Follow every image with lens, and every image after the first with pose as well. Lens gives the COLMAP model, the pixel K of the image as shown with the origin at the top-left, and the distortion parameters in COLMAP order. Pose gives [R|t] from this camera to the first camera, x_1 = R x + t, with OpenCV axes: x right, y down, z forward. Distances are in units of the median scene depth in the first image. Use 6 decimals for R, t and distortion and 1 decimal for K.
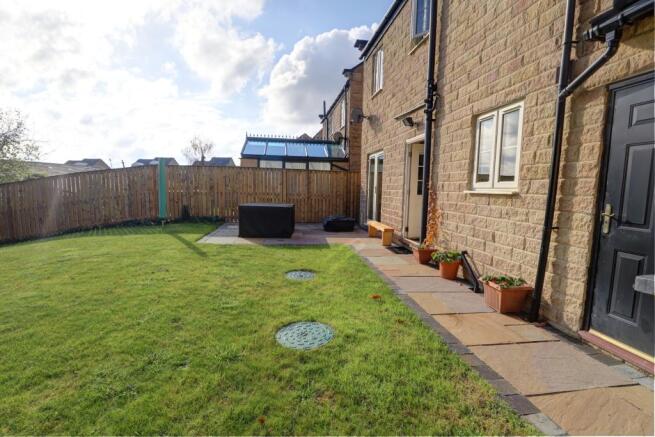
lens RADIAL K [[302.4, 0, 328.3], [0, 302.4, 216.2], [0, 0, 1]] dist [0.000336, -0.013032]
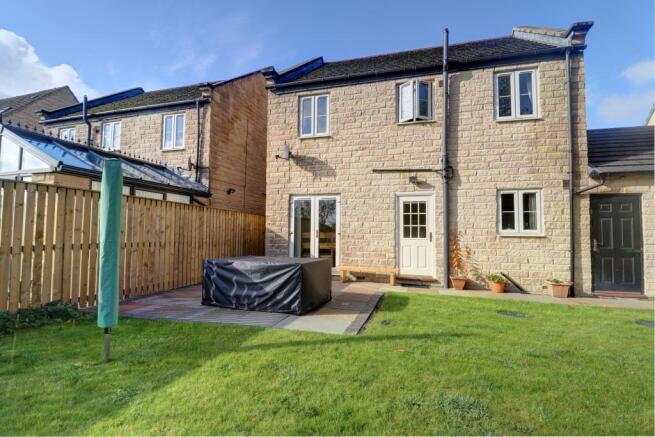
lens RADIAL K [[302.4, 0, 328.3], [0, 302.4, 216.2], [0, 0, 1]] dist [0.000336, -0.013032]
pose [[0.445253, 0.015259, 0.895275, -0.960787], [0.085055, 0.994613, -0.059253, -0.113478], [-0.891356, 0.102530, 0.441557, 0.749809]]
